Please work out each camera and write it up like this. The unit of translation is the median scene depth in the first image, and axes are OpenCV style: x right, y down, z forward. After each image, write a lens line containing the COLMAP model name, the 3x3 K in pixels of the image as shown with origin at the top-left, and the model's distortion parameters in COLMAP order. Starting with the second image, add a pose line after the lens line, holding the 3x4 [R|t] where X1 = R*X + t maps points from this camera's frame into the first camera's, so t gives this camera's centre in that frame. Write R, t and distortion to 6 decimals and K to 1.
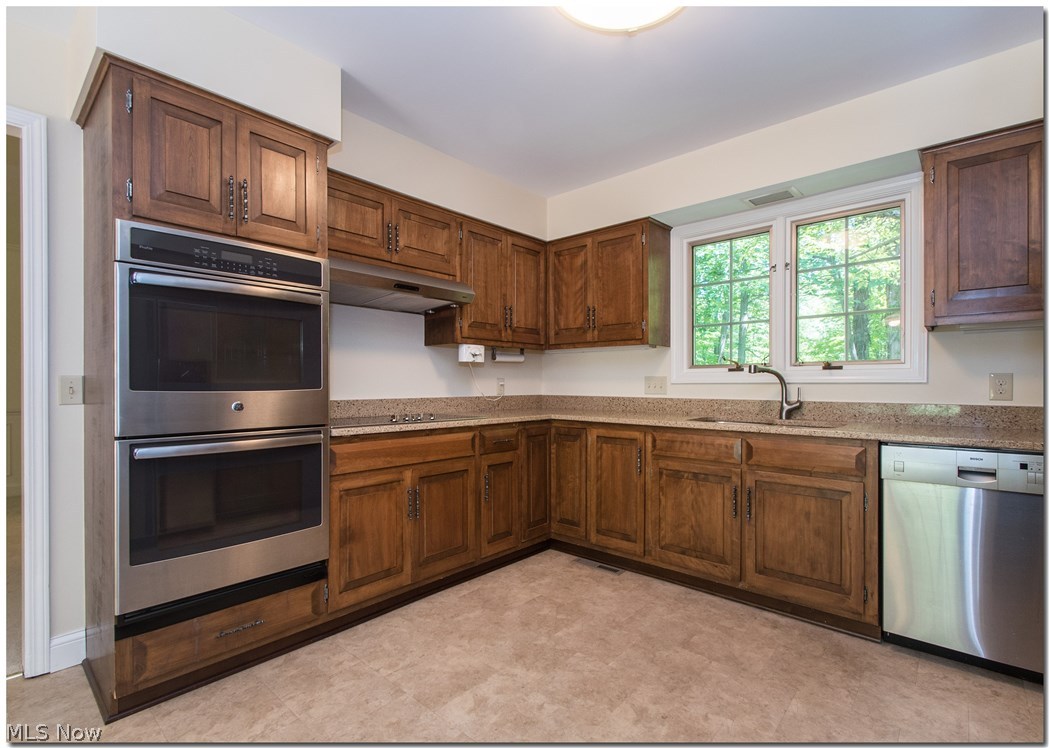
lens RADIAL K [[492.9, 0, 526.5], [0, 492.9, 382.7], [0, 0, 1]] dist [0.003405, -0.000137]
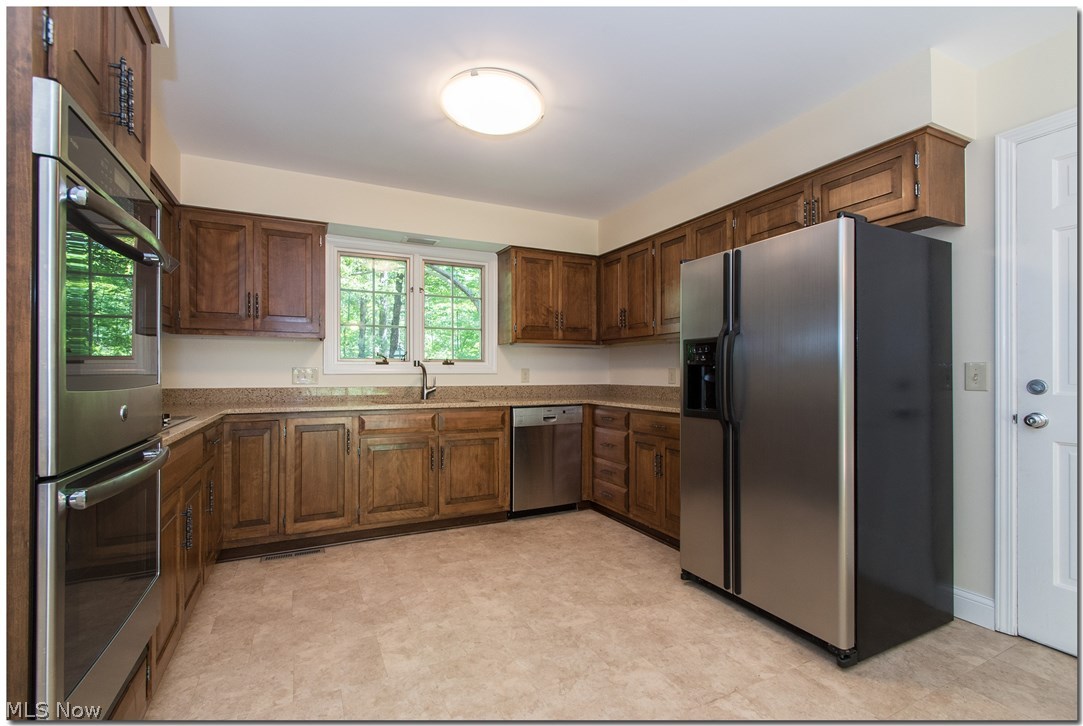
lens RADIAL K [[481.8, 0, 540.4], [0, 481.8, 366.6], [0, 0, 1]] dist [0.002107, -0.000560]
pose [[0.392582, 0.009543, 0.919667, -0.675557], [-0.002436, 0.999953, -0.009336, -0.008331], [-0.919714, 0.001425, 0.392587, 0.170679]]
